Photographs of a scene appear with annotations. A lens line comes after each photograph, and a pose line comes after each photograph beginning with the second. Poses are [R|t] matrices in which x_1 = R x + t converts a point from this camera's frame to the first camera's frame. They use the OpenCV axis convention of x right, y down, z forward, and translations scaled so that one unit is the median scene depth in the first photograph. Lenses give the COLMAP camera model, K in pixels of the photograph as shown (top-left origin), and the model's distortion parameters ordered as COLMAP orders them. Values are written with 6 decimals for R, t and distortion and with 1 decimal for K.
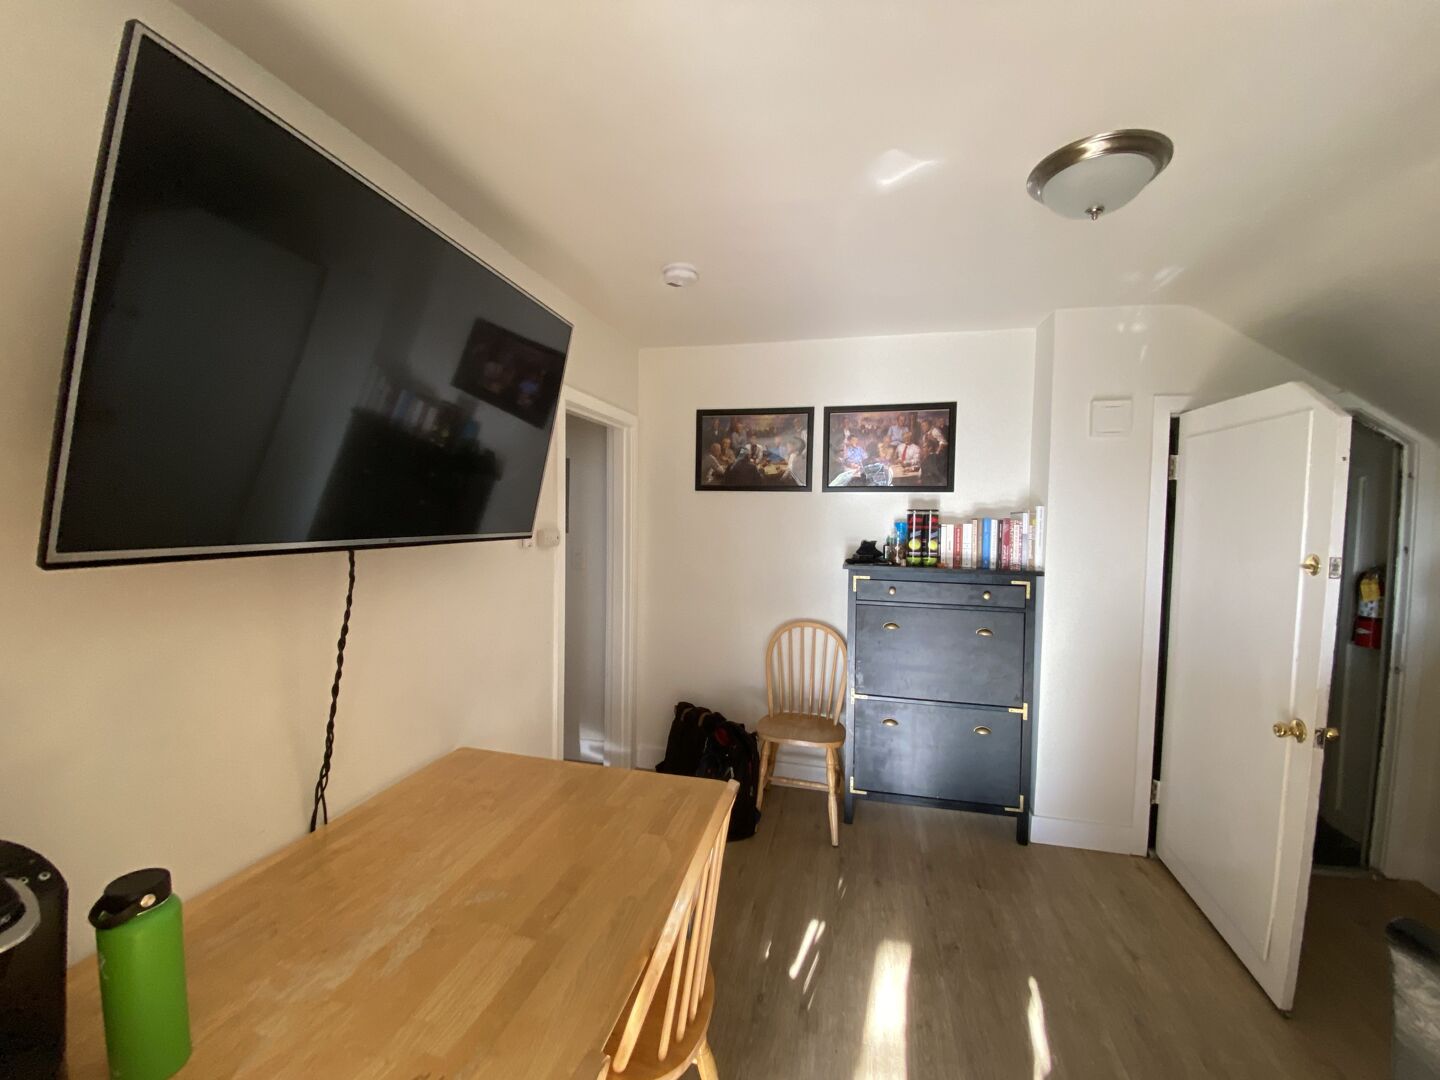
lens RADIAL K [[575.8, 0, 721.3], [0, 575.8, 535.7], [0, 0, 1]] dist [0.018657, -0.018385]
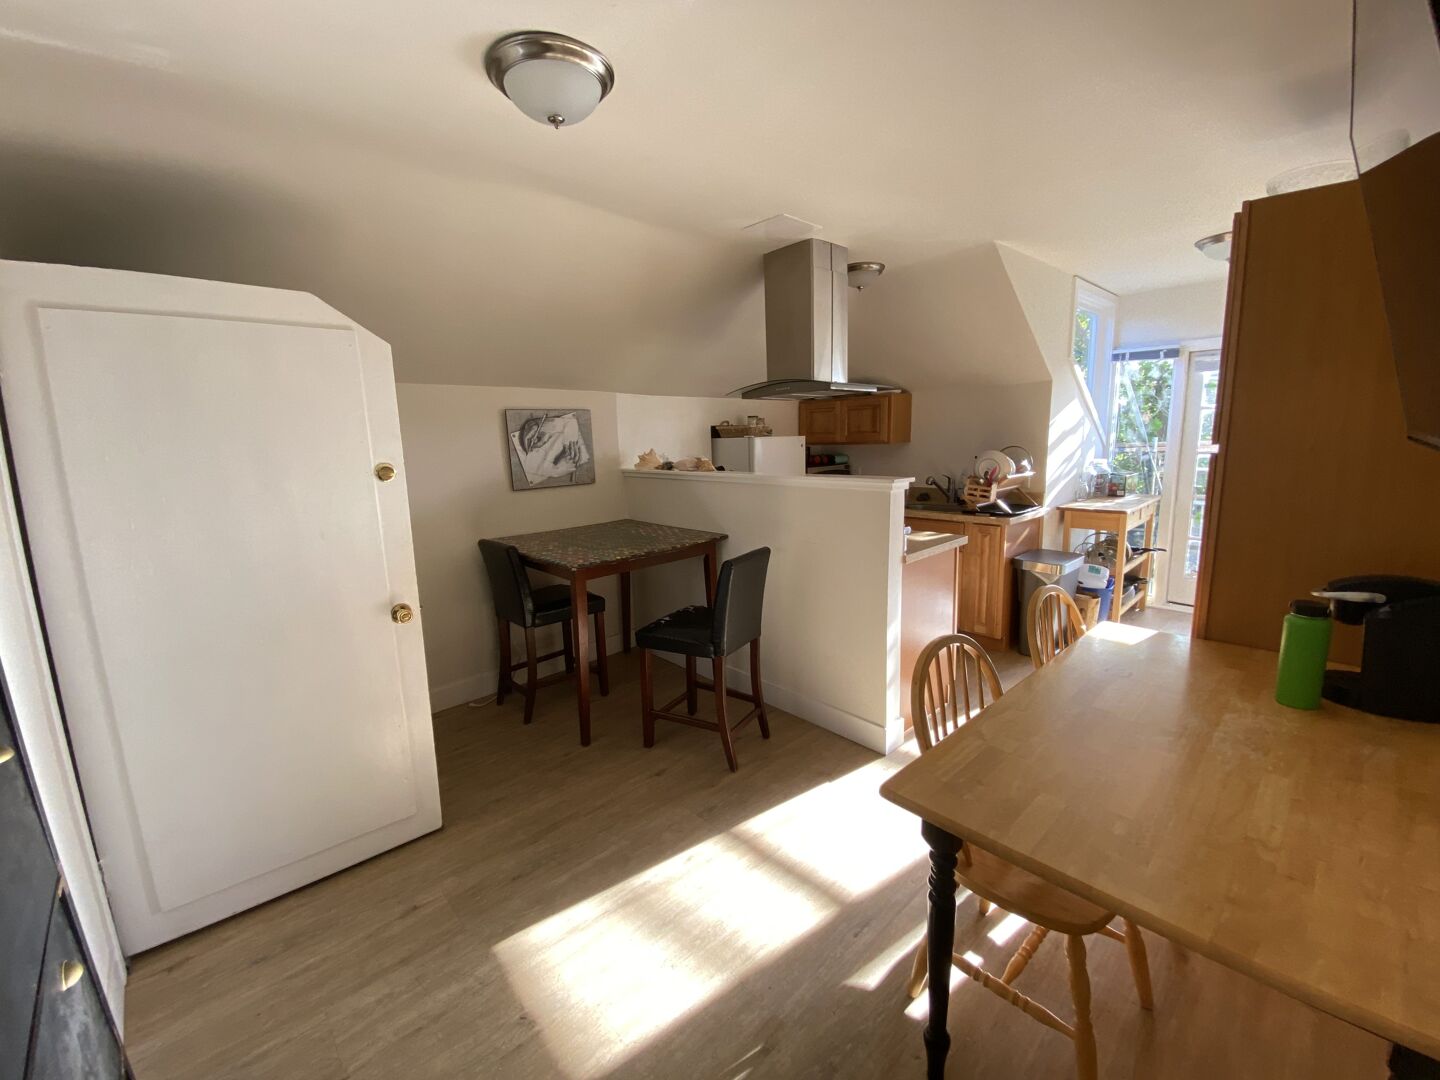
lens RADIAL K [[575.8, 0, 721.3], [0, 575.8, 535.7], [0, 0, 1]] dist [0.018657, -0.018385]
pose [[-0.824528, -0.090221, 0.558581, -0.138452], [0.038181, 0.976084, 0.214015, -0.035535], [-0.564531, 0.197789, -0.801364, 1.127365]]
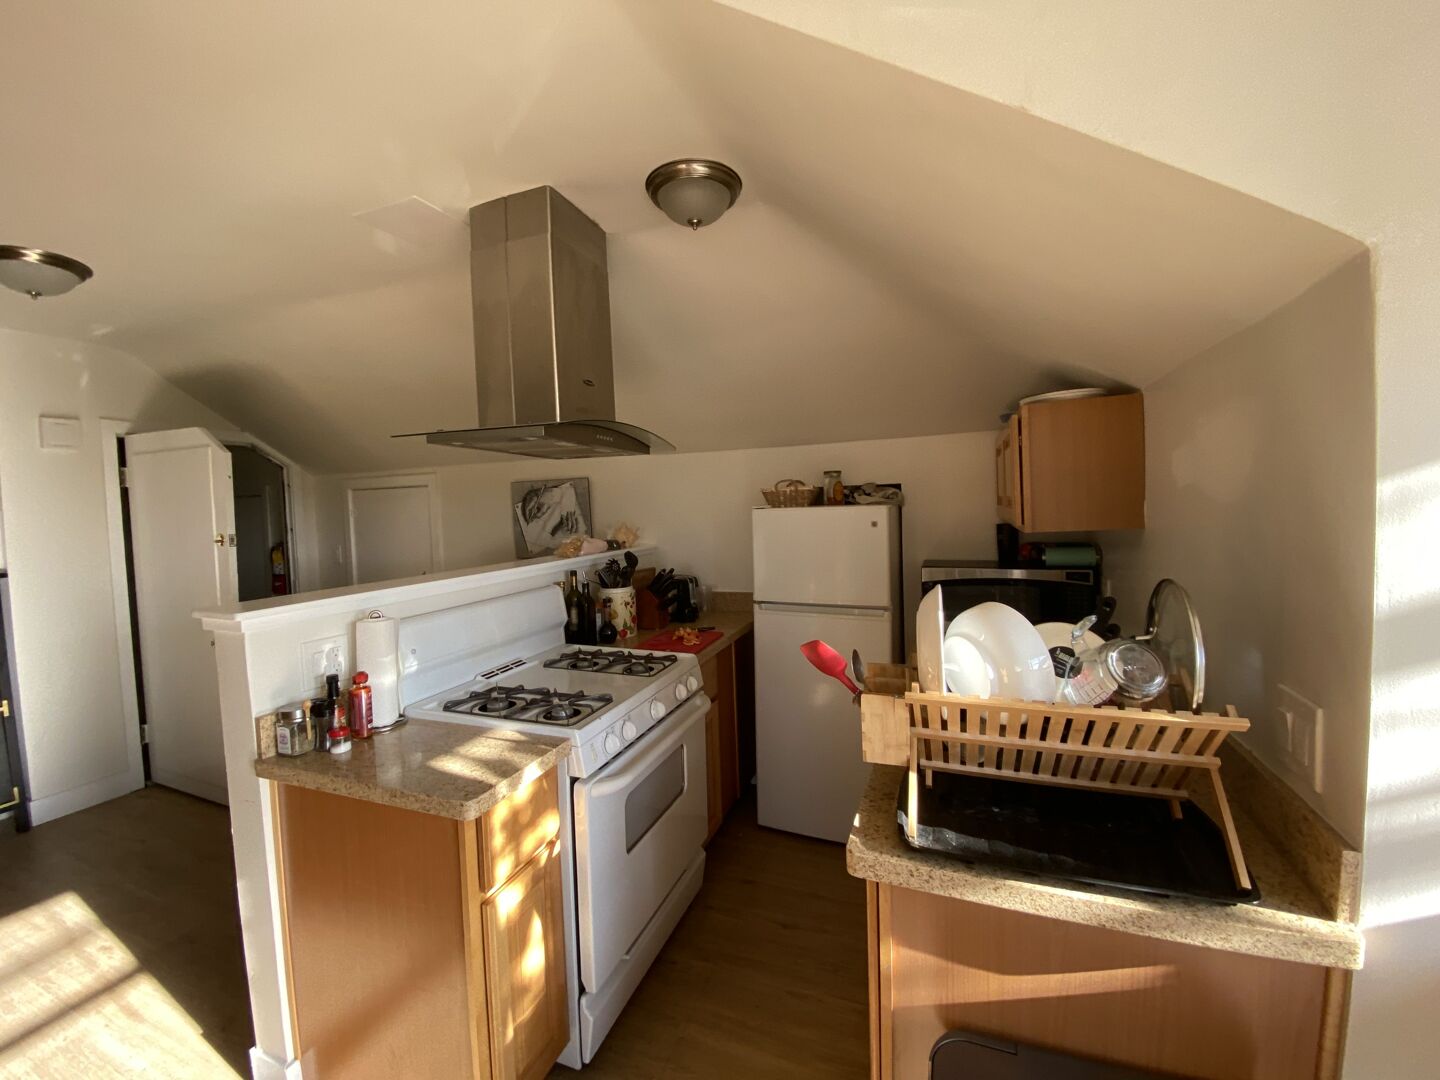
lens RADIAL K [[575.8, 0, 721.3], [0, 575.8, 535.7], [0, 0, 1]] dist [0.018657, -0.018385]
pose [[0.125907, -0.071604, 0.989454, -0.313922], [0.074747, 0.995241, 0.062511, 0.028860], [-0.989222, 0.066088, 0.130660, -0.458427]]
